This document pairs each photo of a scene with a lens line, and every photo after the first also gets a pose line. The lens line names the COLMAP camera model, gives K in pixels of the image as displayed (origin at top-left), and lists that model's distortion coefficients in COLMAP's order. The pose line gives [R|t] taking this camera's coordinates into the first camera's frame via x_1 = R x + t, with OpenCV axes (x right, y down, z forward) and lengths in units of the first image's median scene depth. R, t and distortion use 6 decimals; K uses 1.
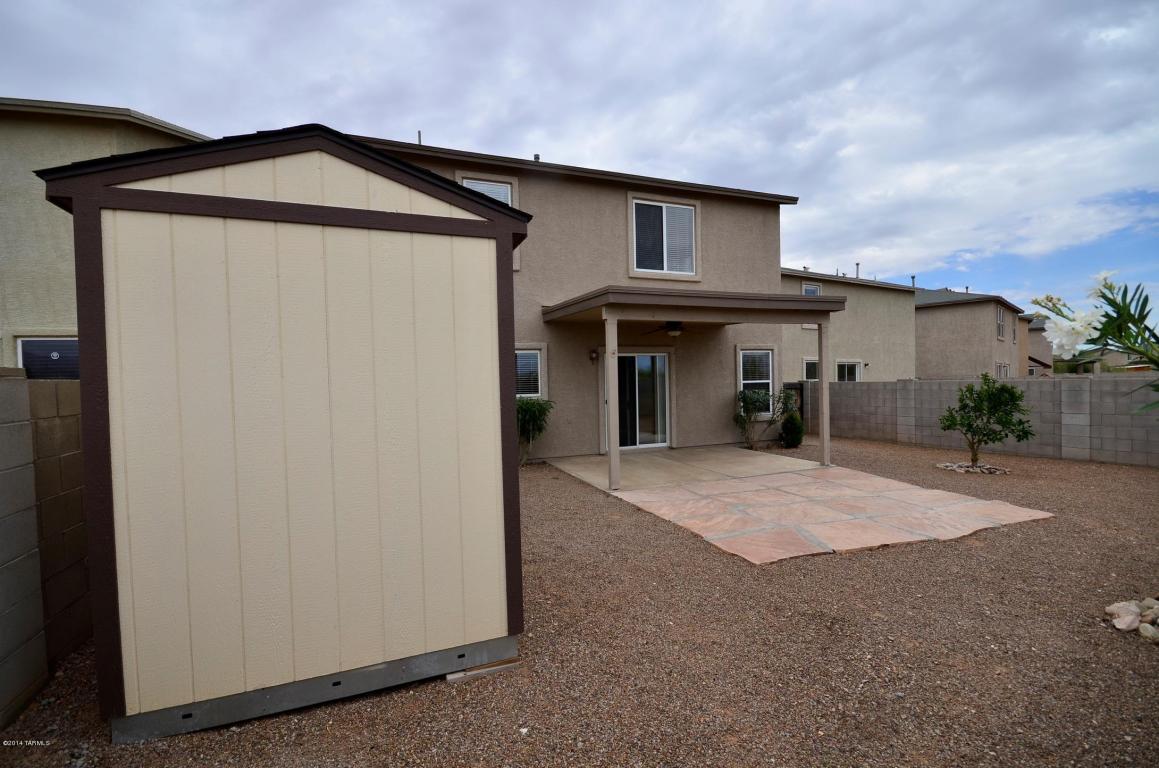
lens RADIAL K [[520.2, 0, 577.0], [0, 520.2, 389.7], [0, 0, 1]] dist [0.004286, 0.000400]
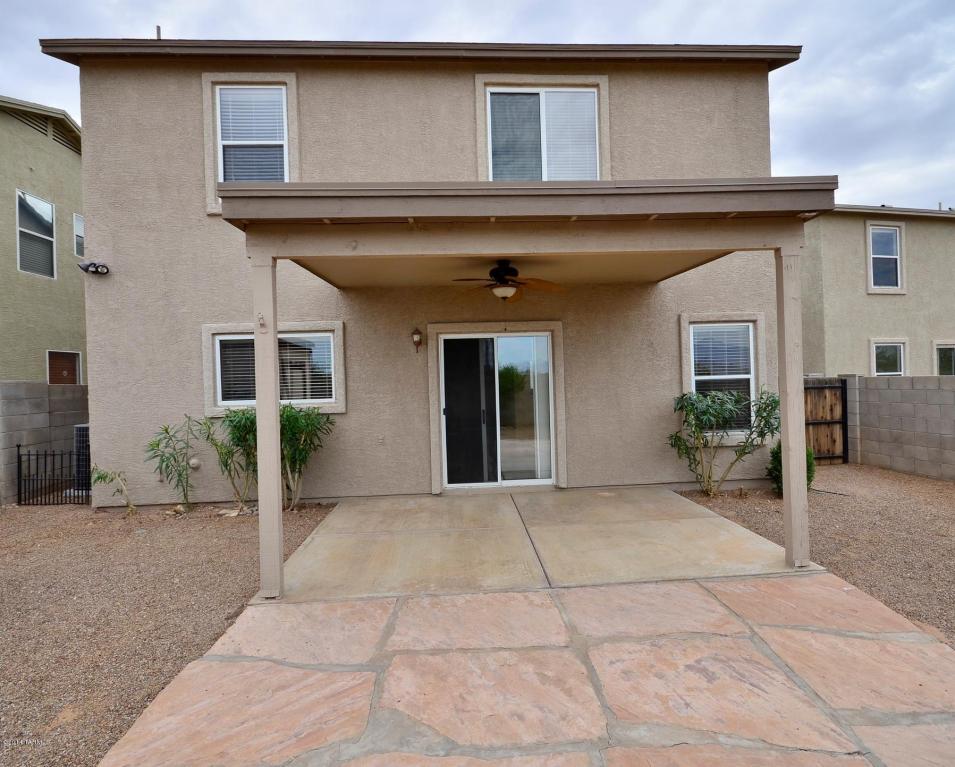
lens RADIAL K [[535.3, 0, 478.3], [0, 535.3, 378.5], [0, 0, 1]] dist [0.003222, -0.003324]
pose [[0.956284, -0.006323, -0.292373, 0.272873], [0.002335, 0.999899, -0.013986, -0.006868], [0.292432, 0.012692, 0.956202, 0.372757]]
